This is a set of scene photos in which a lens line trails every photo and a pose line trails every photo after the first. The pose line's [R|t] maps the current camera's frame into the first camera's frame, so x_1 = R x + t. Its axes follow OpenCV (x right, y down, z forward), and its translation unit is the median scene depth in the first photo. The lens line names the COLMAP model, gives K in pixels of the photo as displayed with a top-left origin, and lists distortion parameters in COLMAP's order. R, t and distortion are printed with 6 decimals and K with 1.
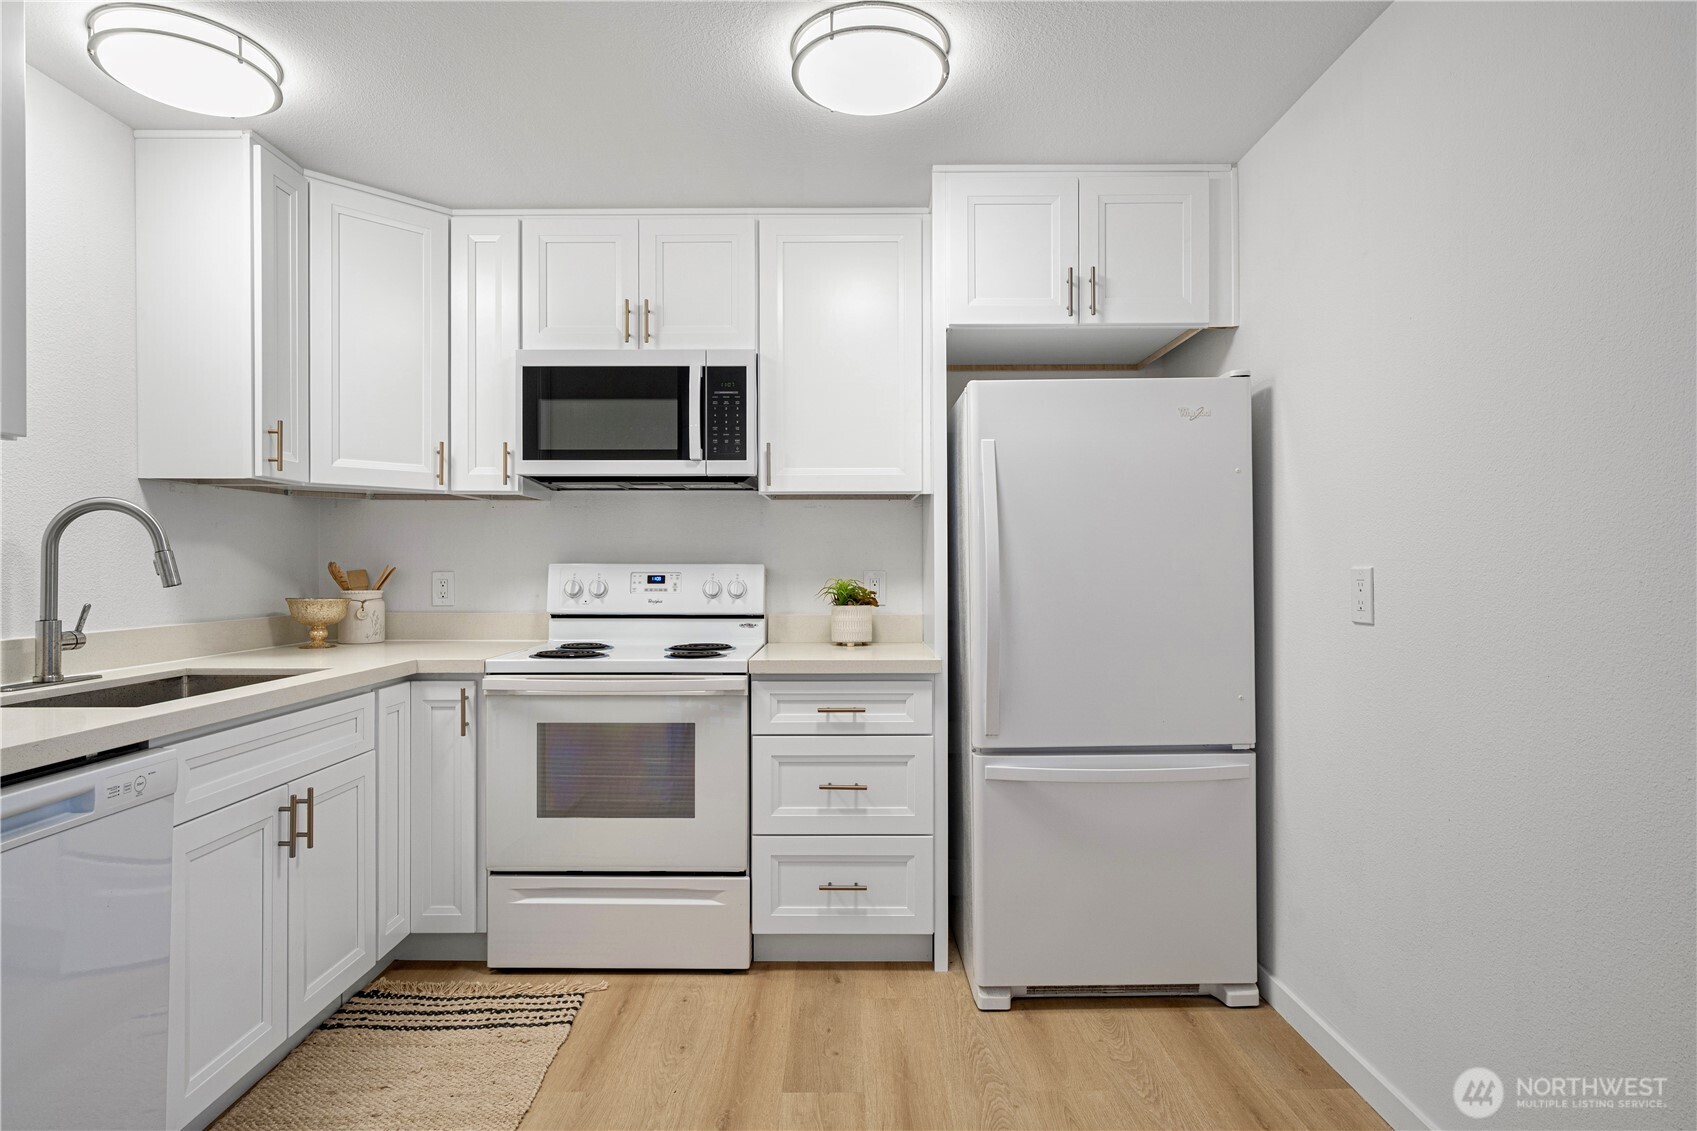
lens RADIAL K [[915.9, 0, 825.8], [0, 915.9, 567.3], [0, 0, 1]] dist [-0.000474, 0.000705]
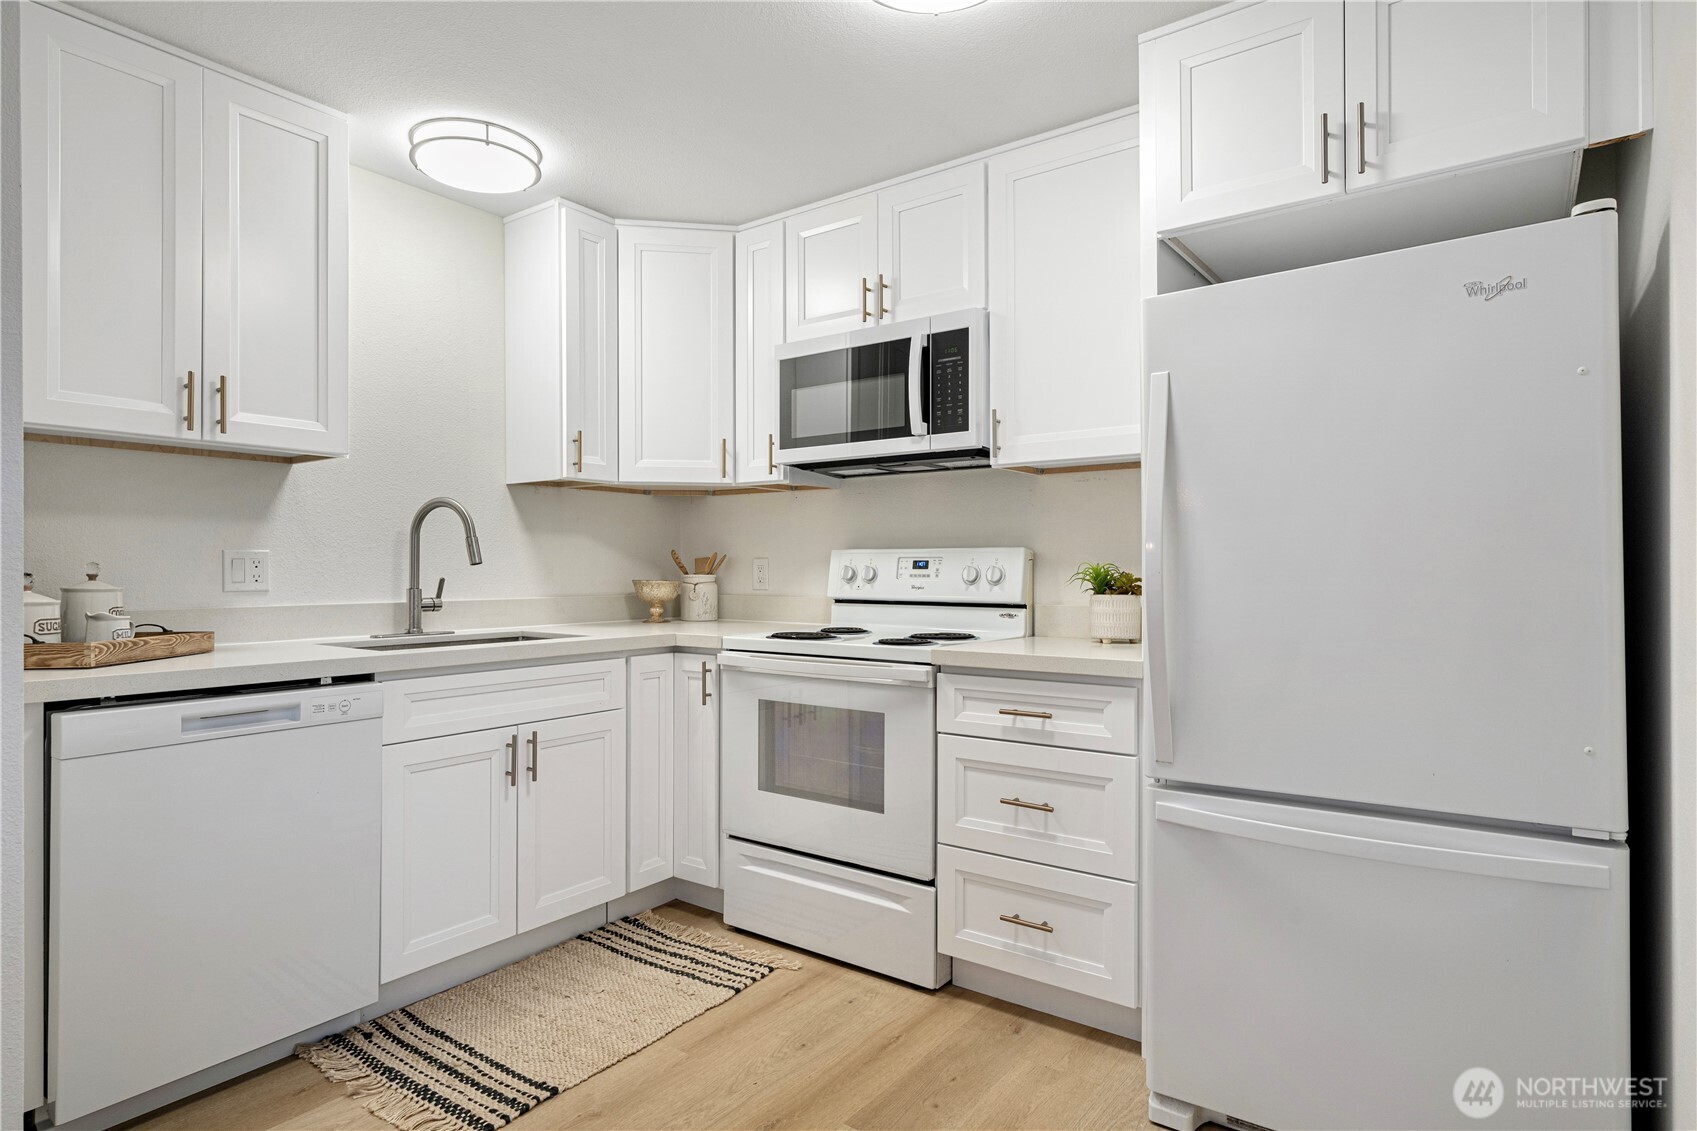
lens RADIAL K [[915.9, 0, 825.8], [0, 915.9, 567.3], [0, 0, 1]] dist [-0.000474, 0.000705]
pose [[0.807223, -0.000388, -0.590246, 0.364806], [-0.001367, 0.999996, -0.002527, 0.022422], [0.590245, 0.002847, 0.807219, 0.203092]]
